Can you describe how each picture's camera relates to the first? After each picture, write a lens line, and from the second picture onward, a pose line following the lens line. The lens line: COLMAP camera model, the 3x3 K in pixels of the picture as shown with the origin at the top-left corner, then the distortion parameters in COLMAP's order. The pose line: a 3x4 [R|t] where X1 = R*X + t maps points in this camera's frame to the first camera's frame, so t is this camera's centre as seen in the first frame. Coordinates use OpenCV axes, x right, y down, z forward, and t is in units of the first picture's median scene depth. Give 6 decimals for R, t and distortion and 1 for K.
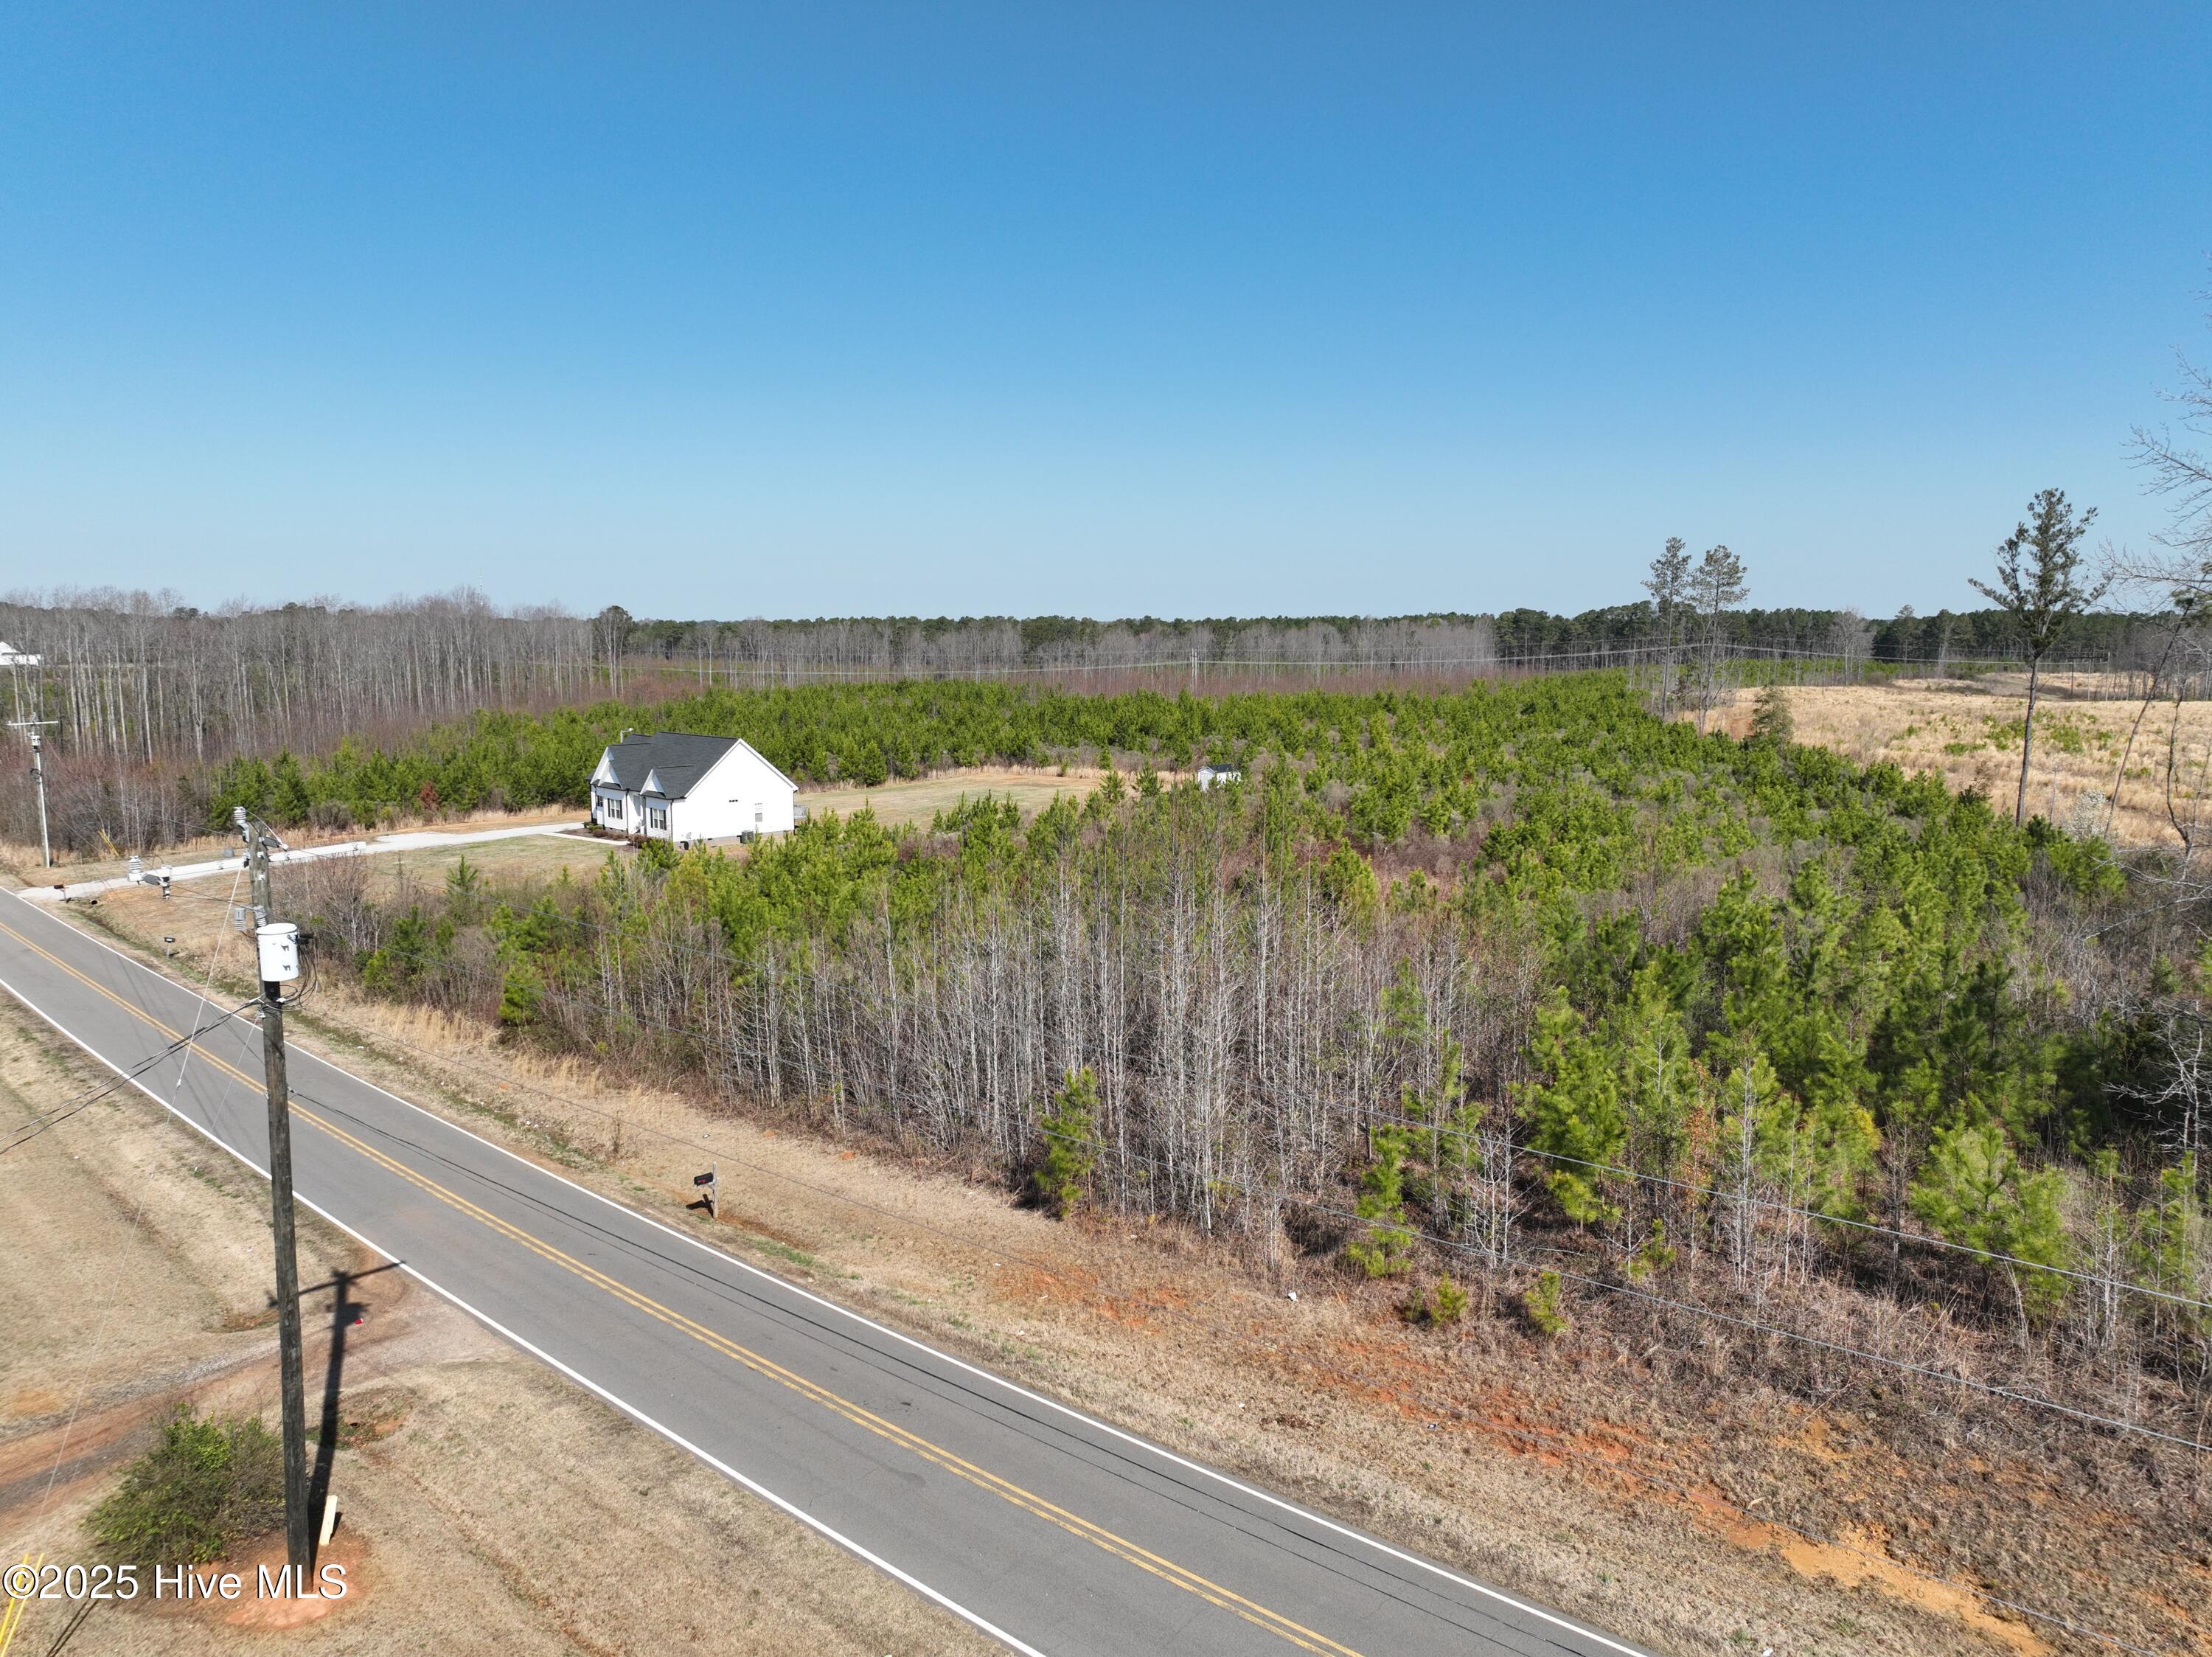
lens RADIAL K [[1559.4, 0, 1109.8], [0, 1559.4, 828.3], [0, 0, 1]] dist [-0.005890, 0.018404]
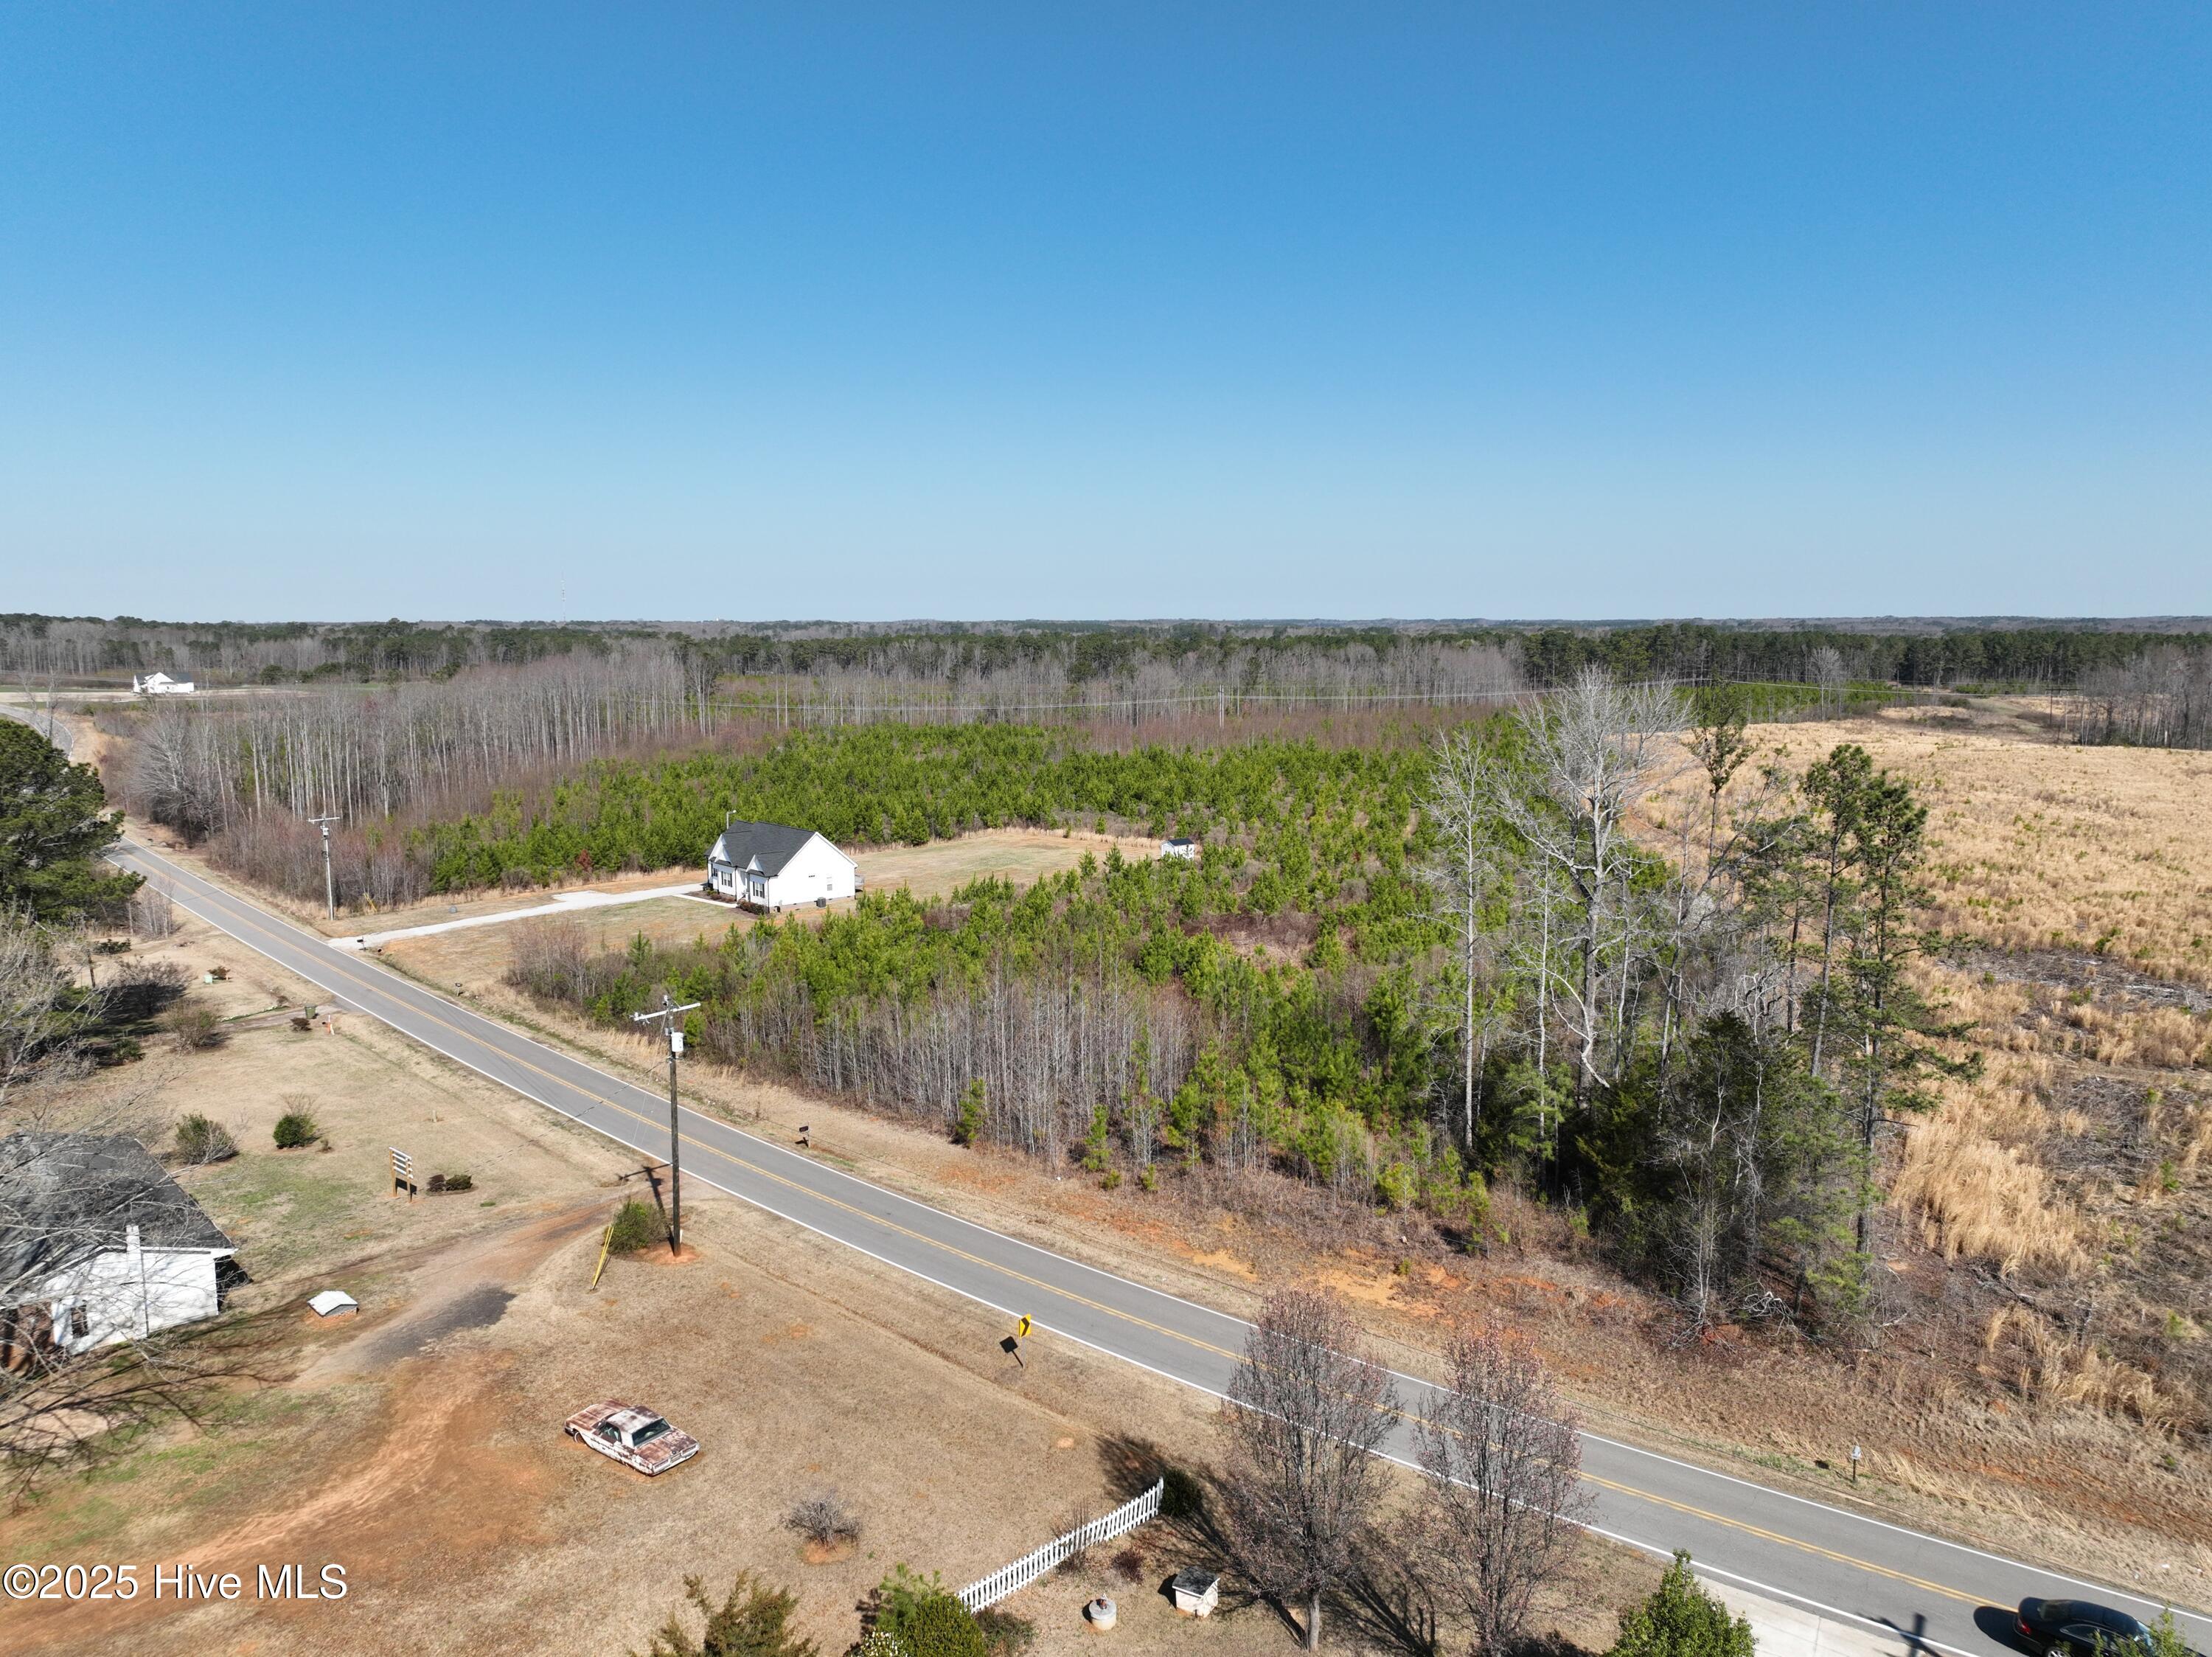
lens RADIAL K [[1559.4, 0, 1100.8], [0, 1559.4, 826.5], [0, 0, 1]] dist [-0.005890, 0.018404]
pose [[0.998813, 0.003679, -0.048575, 0.102297], [-0.003554, 0.999990, 0.002673, -0.080676], [0.048585, -0.002497, 0.998816, -0.460419]]
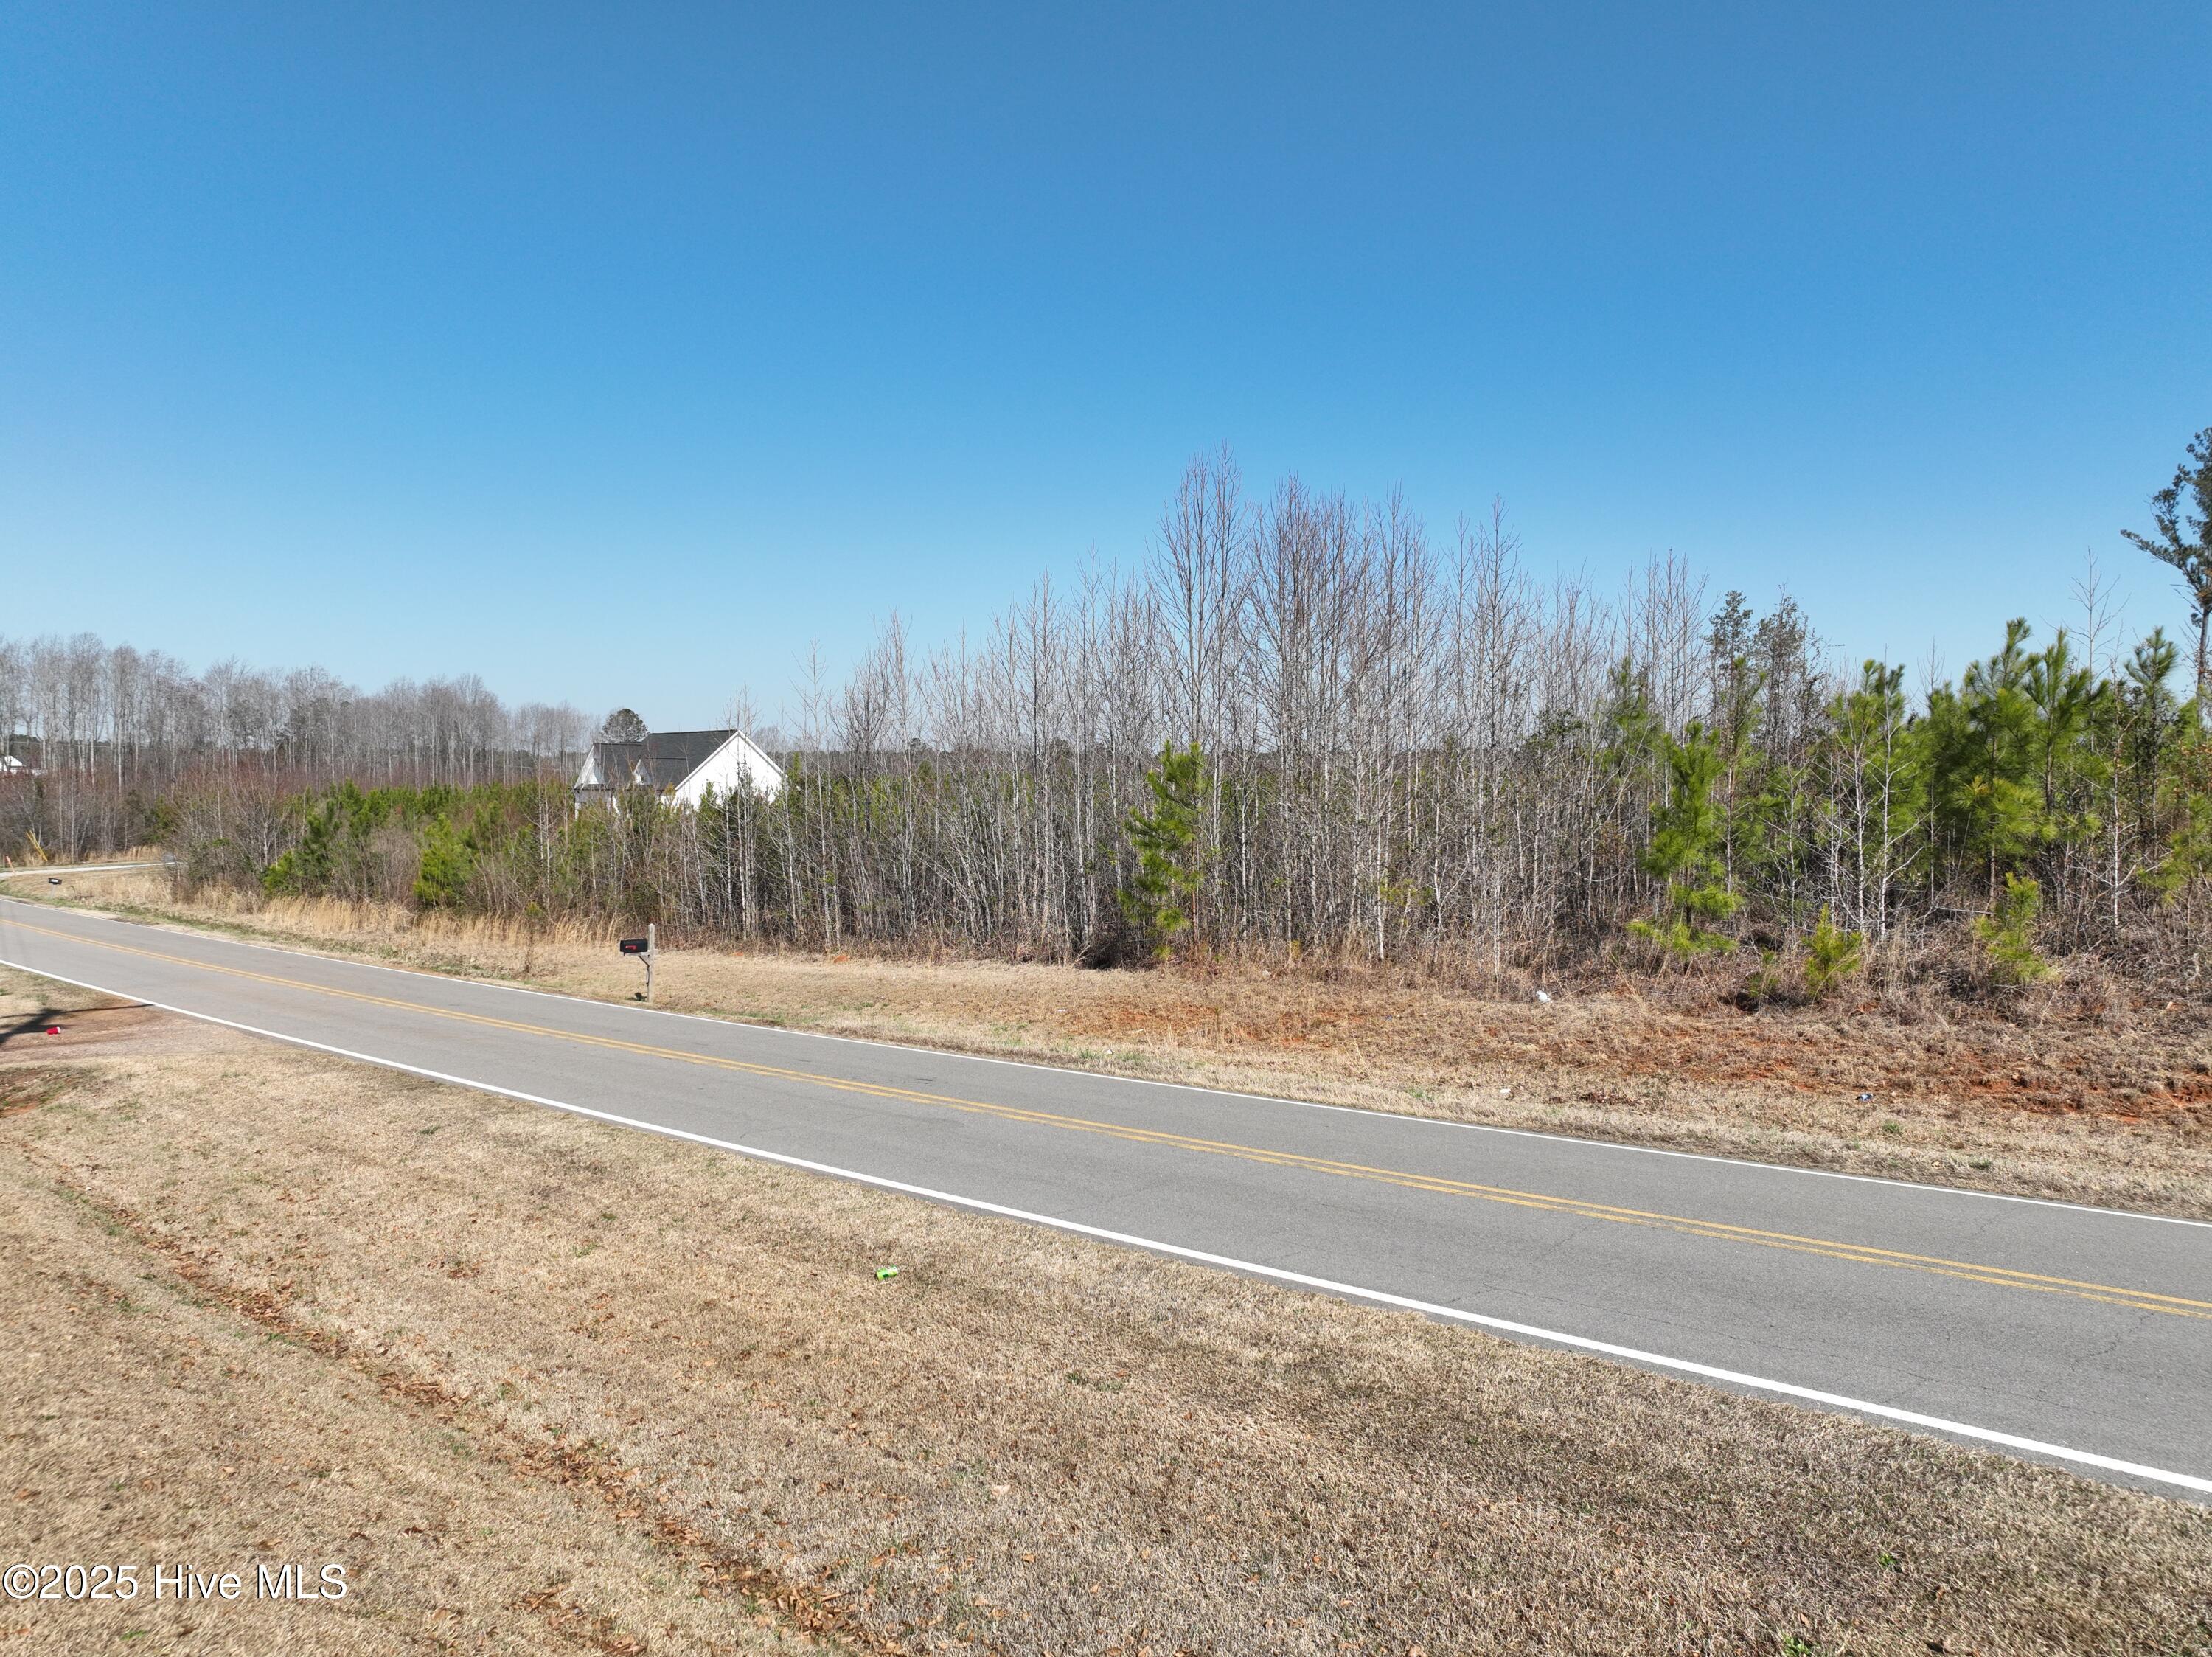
lens RADIAL K [[1559.4, 0, 1111.2], [0, 1559.4, 827.1], [0, 0, 1]] dist [-0.005890, 0.018404]
pose [[0.999941, 0.008732, -0.006395, -0.018403], [-0.009328, 0.994957, -0.099864, 0.104169], [0.005491, 0.099918, 0.994981, 0.130306]]
